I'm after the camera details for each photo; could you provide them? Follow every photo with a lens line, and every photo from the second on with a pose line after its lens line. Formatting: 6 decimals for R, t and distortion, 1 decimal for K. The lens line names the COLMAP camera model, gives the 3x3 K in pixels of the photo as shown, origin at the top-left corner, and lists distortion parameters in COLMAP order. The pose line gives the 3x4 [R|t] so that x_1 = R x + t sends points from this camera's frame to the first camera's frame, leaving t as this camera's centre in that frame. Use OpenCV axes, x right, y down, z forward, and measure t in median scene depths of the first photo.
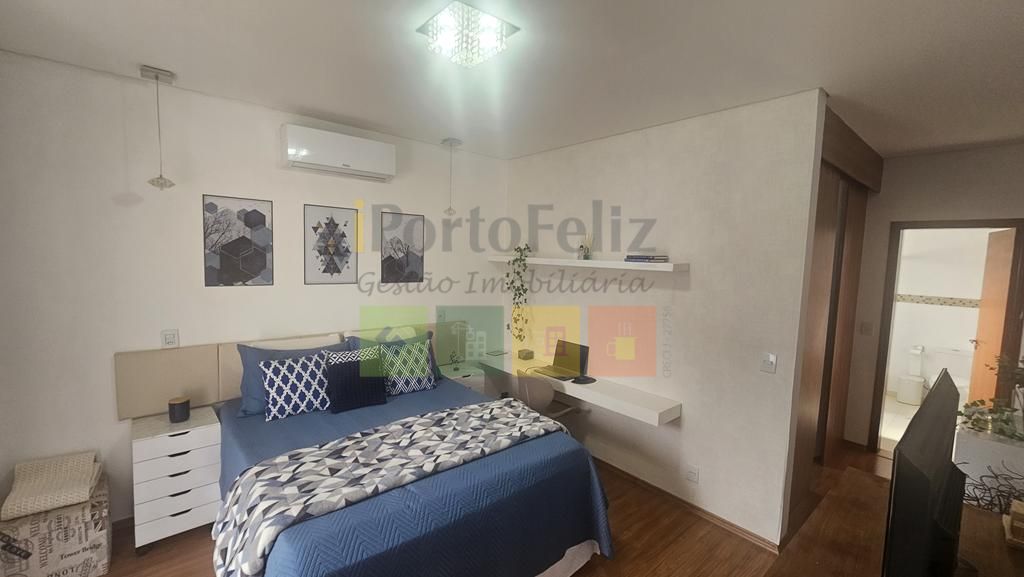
lens RADIAL K [[424.8, 0, 510.6], [0, 424.8, 290.2], [0, 0, 1]] dist [0.006558, -0.000313]
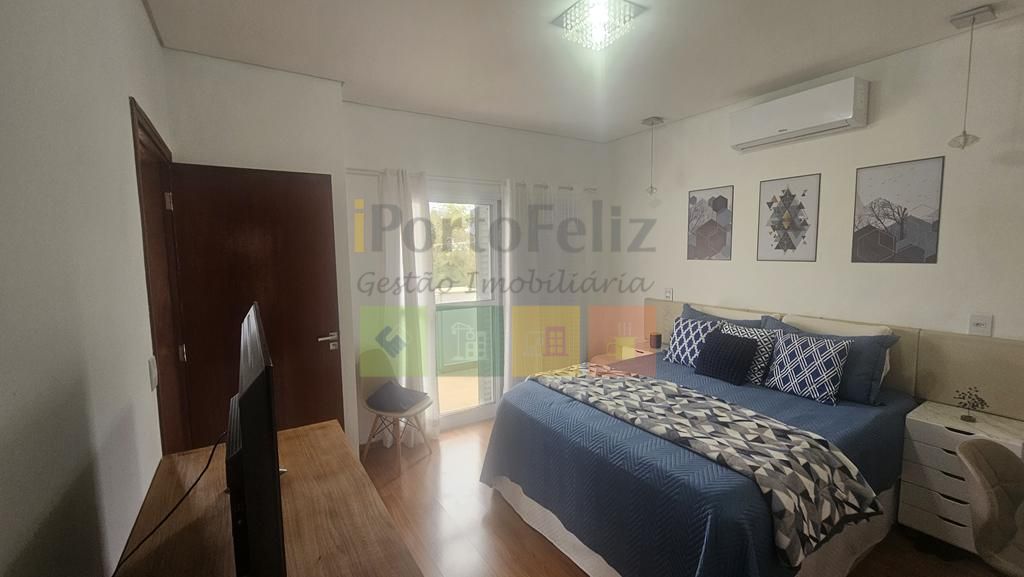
lens RADIAL K [[424.8, 0, 510.6], [0, 424.8, 286.1], [0, 0, 1]] dist [0.006558, -0.000313]
pose [[-0.152033, 0.055841, -0.986797, 0.687889], [-0.076238, 0.994766, 0.068038, 0.025996], [0.985431, 0.085576, -0.146980, 0.634689]]
